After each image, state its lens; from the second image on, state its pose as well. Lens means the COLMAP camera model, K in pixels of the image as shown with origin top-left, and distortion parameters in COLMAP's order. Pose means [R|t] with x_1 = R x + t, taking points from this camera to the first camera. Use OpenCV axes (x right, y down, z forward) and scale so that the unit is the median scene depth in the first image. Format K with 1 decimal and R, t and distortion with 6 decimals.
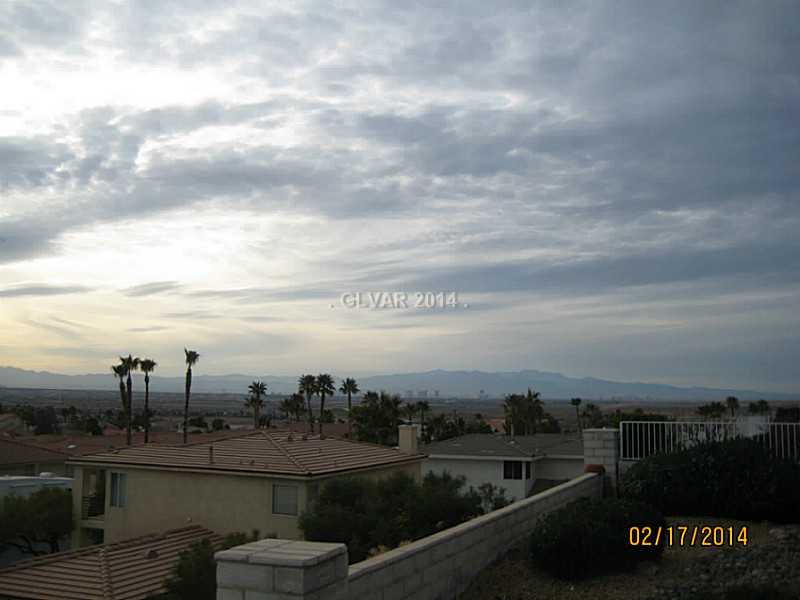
lens RADIAL K [[828.9, 0, 400.7], [0, 828.9, 286.4], [0, 0, 1]] dist [-0.151727, 0.196885]
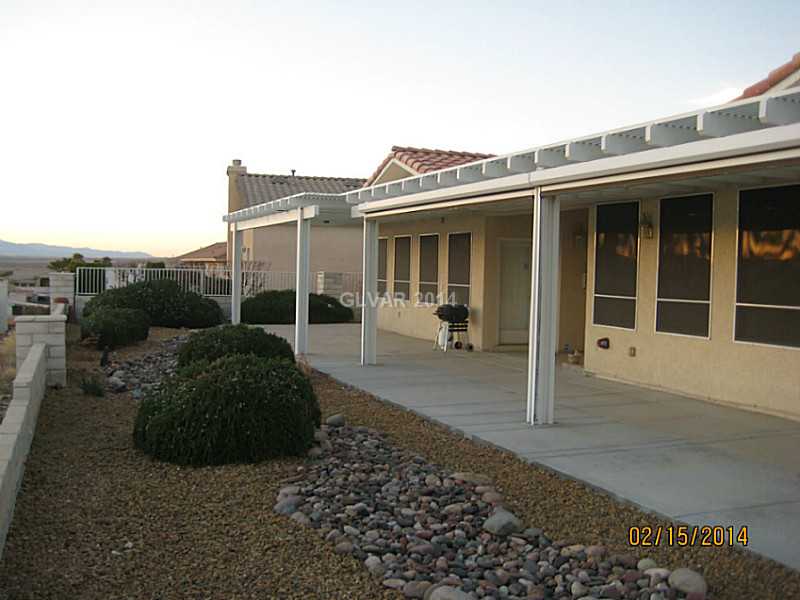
lens RADIAL K [[828.9, 0, 400.7], [0, 828.9, 286.4], [0, 0, 1]] dist [-0.151727, 0.196885]
pose [[0.711582, -0.008744, 0.702548, -0.319993], [-0.113626, 0.985328, 0.127350, -0.044578], [-0.693354, -0.170447, 0.700149, -0.372870]]
